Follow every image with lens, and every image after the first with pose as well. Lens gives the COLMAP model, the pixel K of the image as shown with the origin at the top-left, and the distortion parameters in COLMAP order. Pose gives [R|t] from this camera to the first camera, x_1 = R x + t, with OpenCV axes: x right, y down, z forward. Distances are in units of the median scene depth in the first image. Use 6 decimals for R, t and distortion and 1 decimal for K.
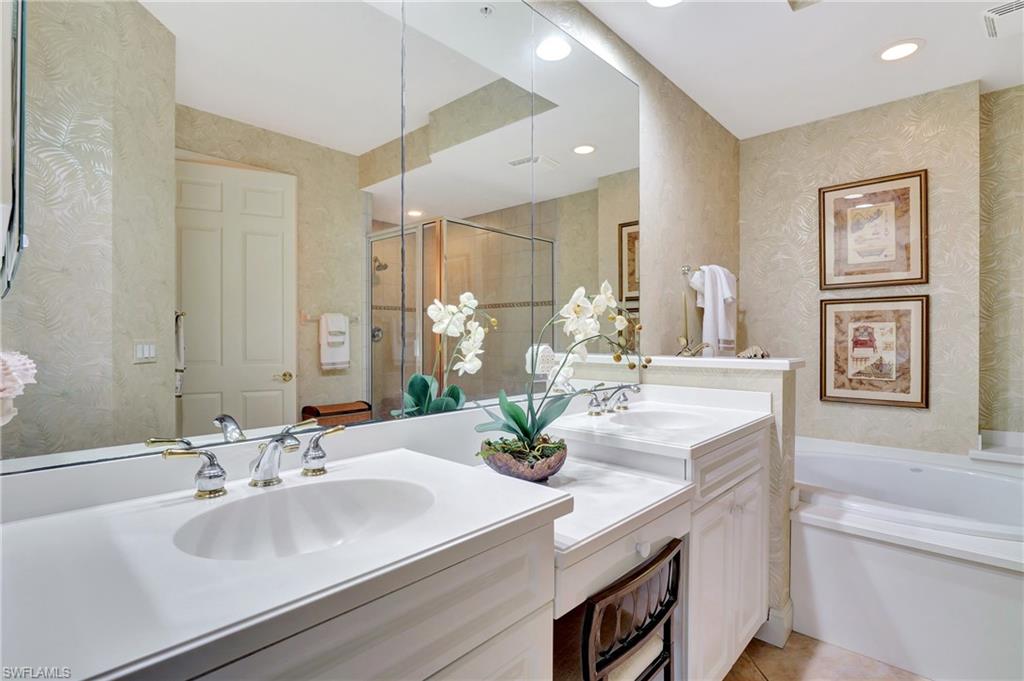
lens RADIAL K [[495.3, 0, 511.0], [0, 495.3, 340.4], [0, 0, 1]] dist [-0.010958, -0.003202]
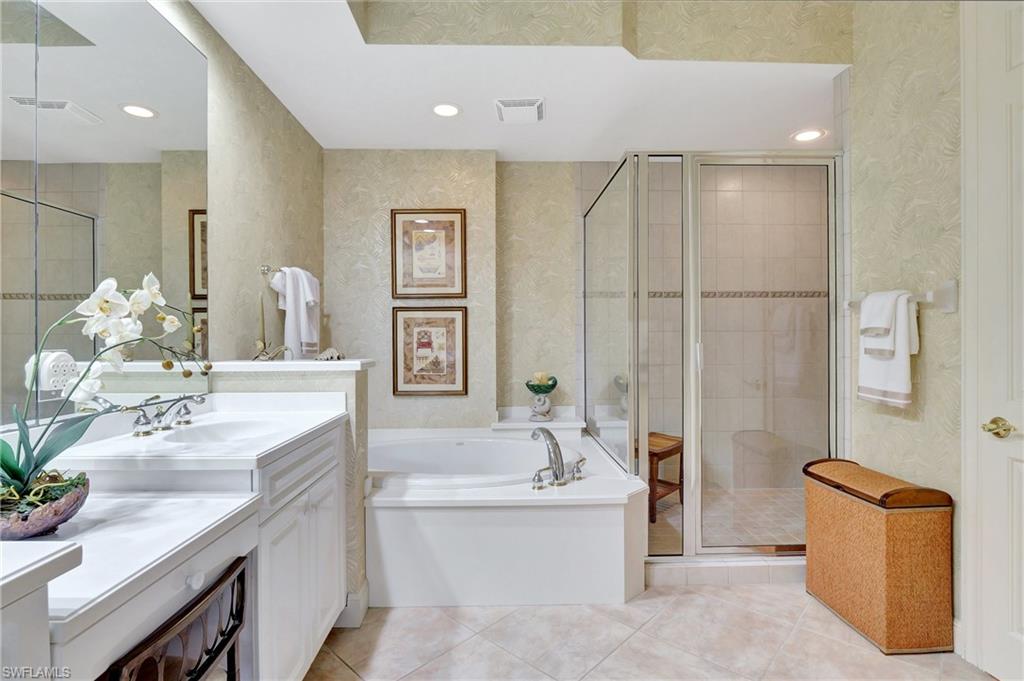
lens RADIAL K [[495.3, 0, 510.8], [0, 495.3, 340.9], [0, 0, 1]] dist [-0.010958, -0.003202]
pose [[0.712157, -0.005133, 0.702001, 0.025999], [0.008444, 0.999964, -0.001255, -0.000097], [-0.701969, 0.006821, 0.712175, -0.011514]]
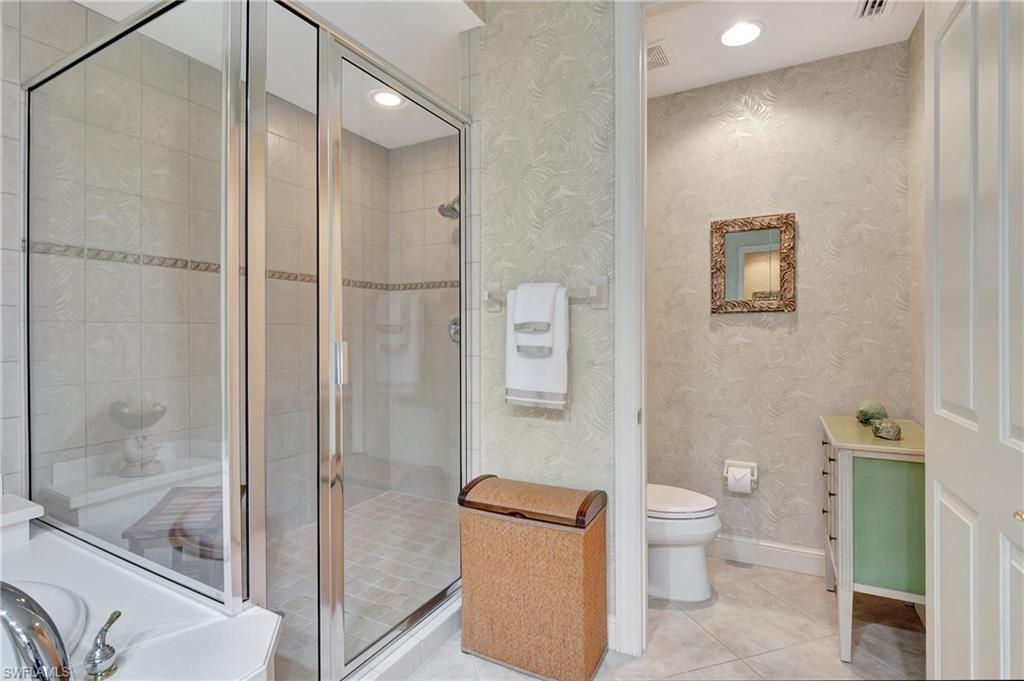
lens RADIAL K [[495.3, 0, 515.1], [0, 495.3, 335.4], [0, 0, 1]] dist [-0.010958, -0.003202]
pose [[-0.252234, -0.003698, 0.967659, 0.447104], [0.008521, 0.999945, 0.006043, -0.004752], [-0.967629, 0.009770, -0.252189, 0.503582]]
